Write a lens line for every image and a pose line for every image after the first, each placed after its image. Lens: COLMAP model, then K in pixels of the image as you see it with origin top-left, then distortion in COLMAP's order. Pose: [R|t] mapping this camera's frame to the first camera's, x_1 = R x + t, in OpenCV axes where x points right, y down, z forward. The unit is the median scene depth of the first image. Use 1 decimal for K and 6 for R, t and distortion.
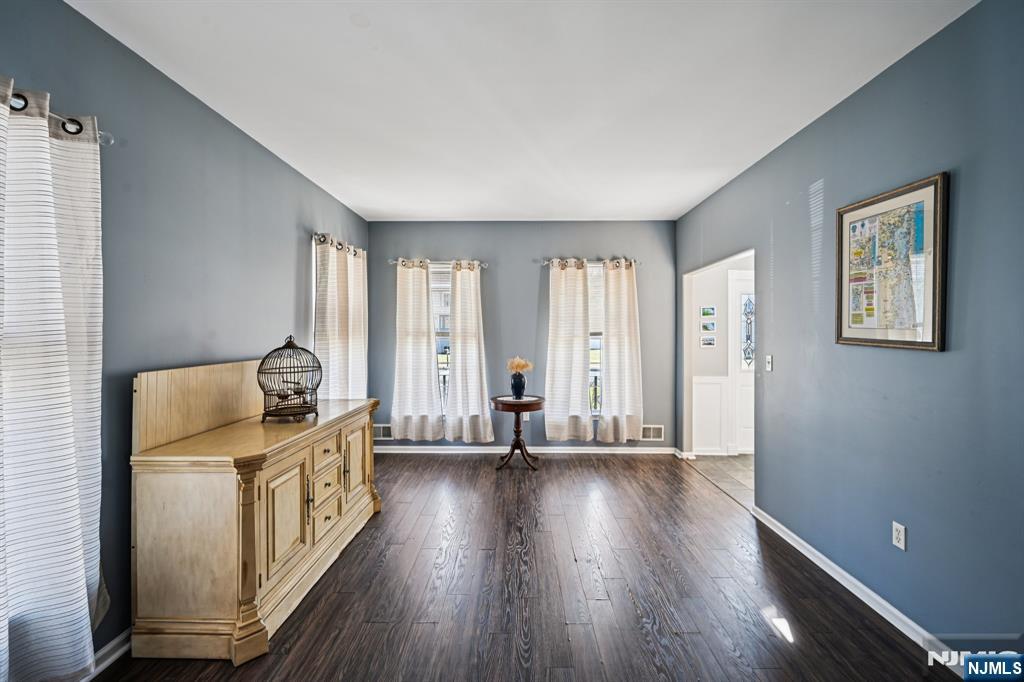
lens RADIAL K [[446.7, 0, 513.5], [0, 446.7, 336.0], [0, 0, 1]] dist [-0.000476, -0.000216]
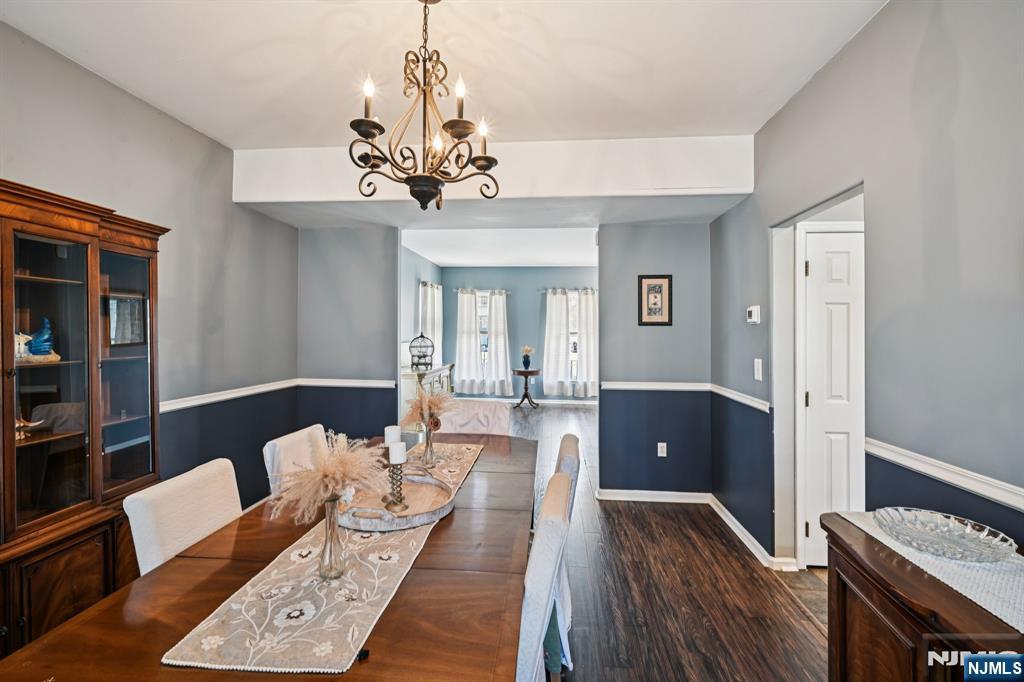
lens RADIAL K [[458.0, 0, 511.4], [0, 458.0, 337.5], [0, 0, 1]] dist [0.000896, -0.000106]
pose [[0.997005, 0.007720, -0.076949, 0.083515], [-0.007795, 0.999969, -0.000666, 0.015696], [0.076942, 0.001263, 0.997035, -0.763553]]
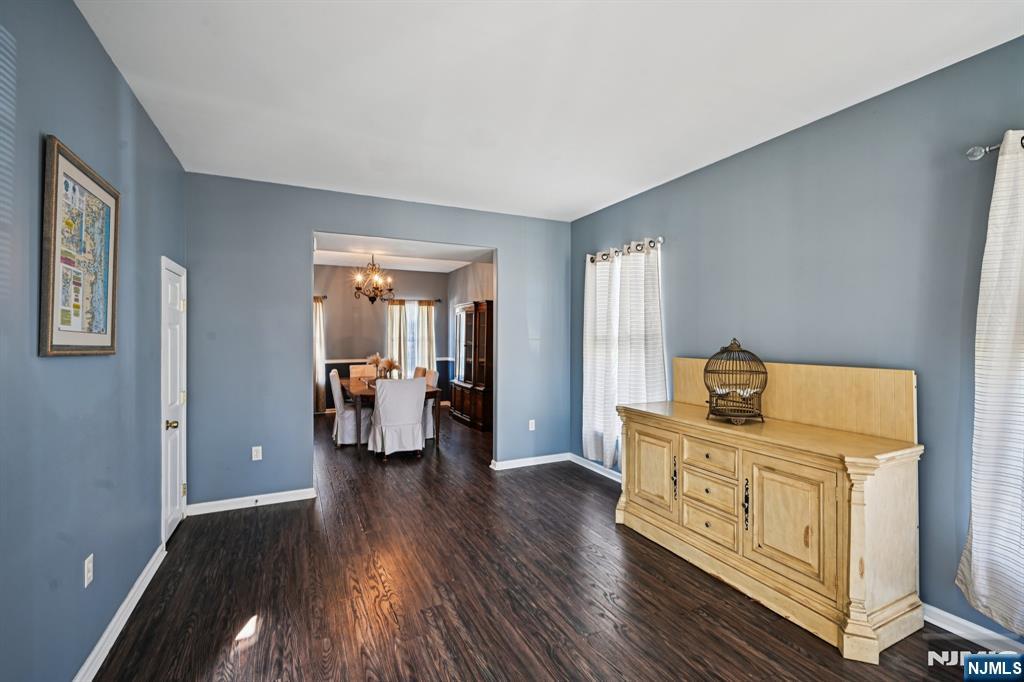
lens RADIAL K [[446.7, 0, 513.5], [0, 446.7, 336.0], [0, 0, 1]] dist [-0.000476, -0.000216]
pose [[-0.889002, 0.003565, -0.457889, 0.233507], [-0.003976, 0.999872, 0.015504, -0.011742], [0.457886, 0.015603, -0.888874, 0.948176]]
